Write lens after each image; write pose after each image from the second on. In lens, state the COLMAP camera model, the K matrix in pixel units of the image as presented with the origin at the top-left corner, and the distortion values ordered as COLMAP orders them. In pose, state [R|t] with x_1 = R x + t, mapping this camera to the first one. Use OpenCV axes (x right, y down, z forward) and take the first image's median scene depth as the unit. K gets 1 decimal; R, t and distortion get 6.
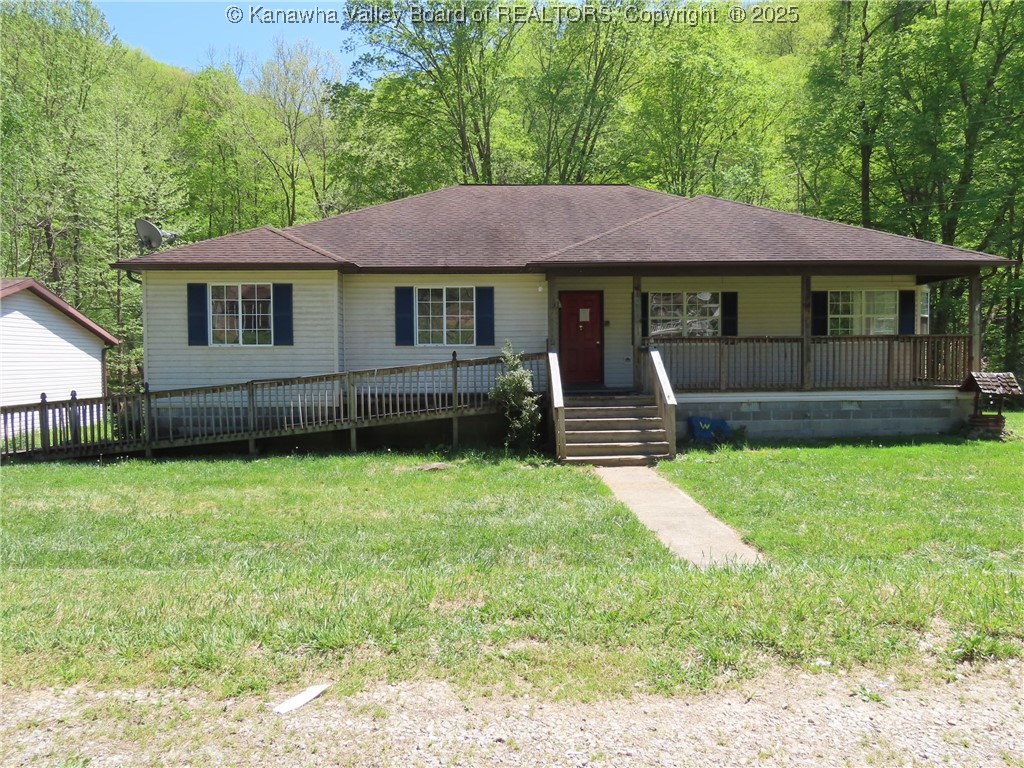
lens RADIAL K [[720.7, 0, 511.6], [0, 720.7, 386.6], [0, 0, 1]] dist [0.011310, 0.000229]
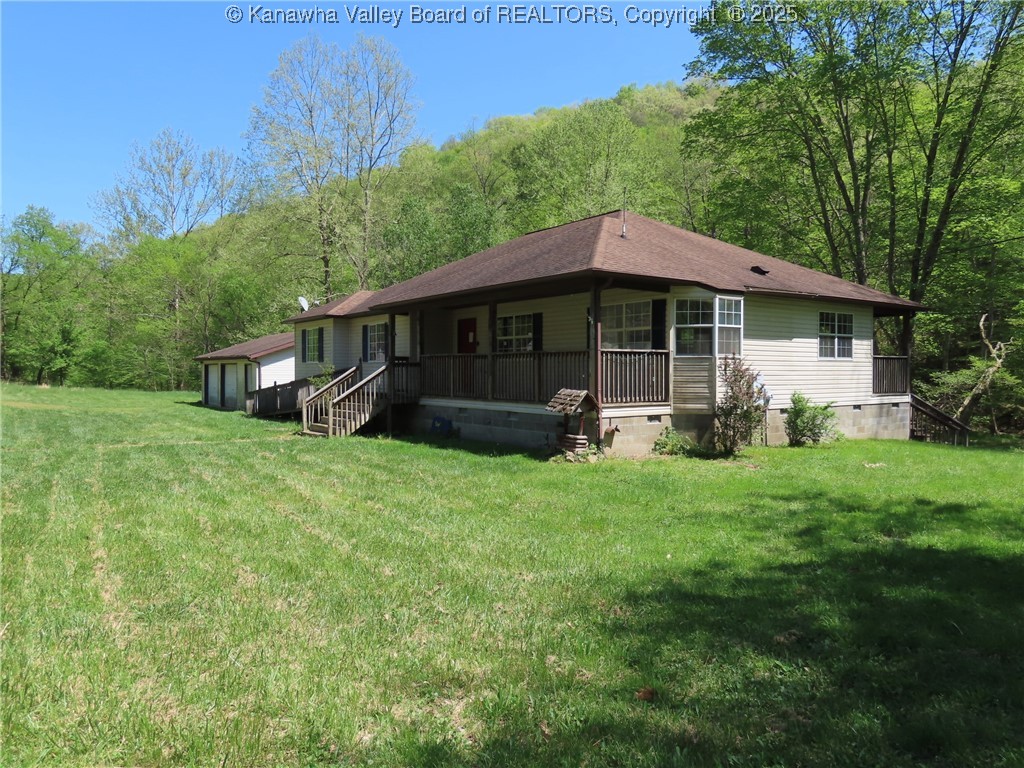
lens RADIAL K [[720.7, 0, 516.3], [0, 720.7, 378.9], [0, 0, 1]] dist [0.011310, 0.000229]
pose [[0.557382, 0.017448, -0.830073, 1.374035], [-0.038548, 0.999245, -0.004881, -0.024456], [0.829361, 0.034718, 0.557634, 0.396105]]
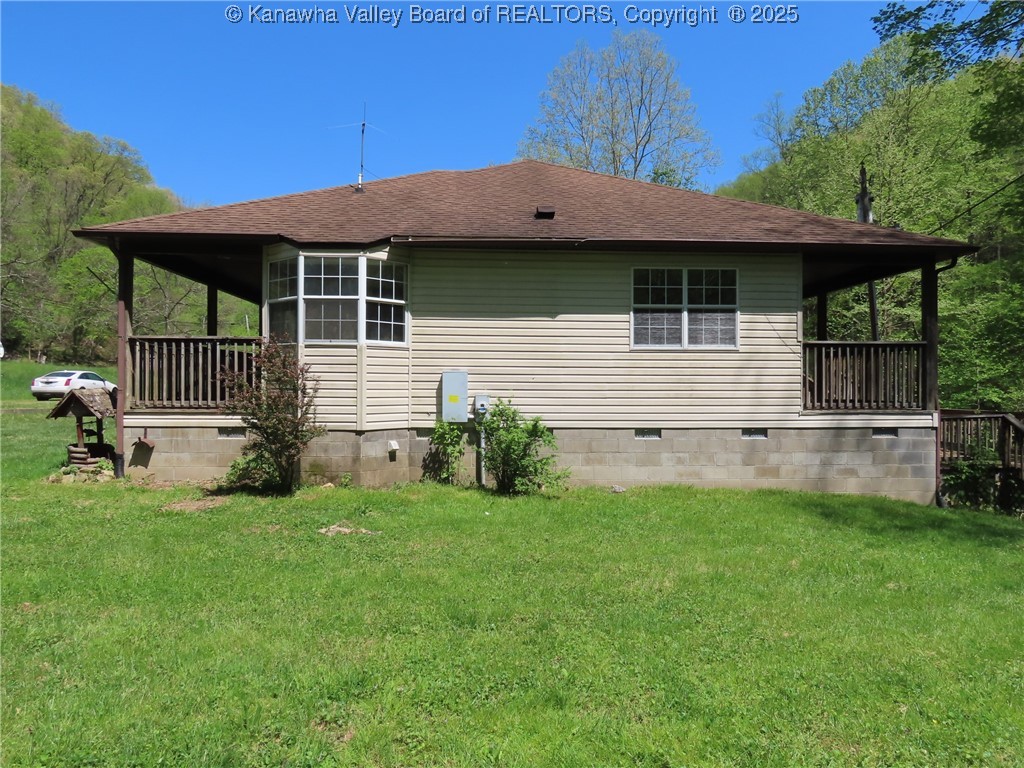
lens RADIAL K [[686.6, 0, 511.2], [0, 686.6, 383.2], [0, 0, 1]] dist [-0.008363, 0.001979]
pose [[0.008410, 0.019769, -0.999769, 1.335877], [-0.045455, 0.998779, 0.019367, -0.056622], [0.998931, 0.045282, 0.009299, 1.404215]]
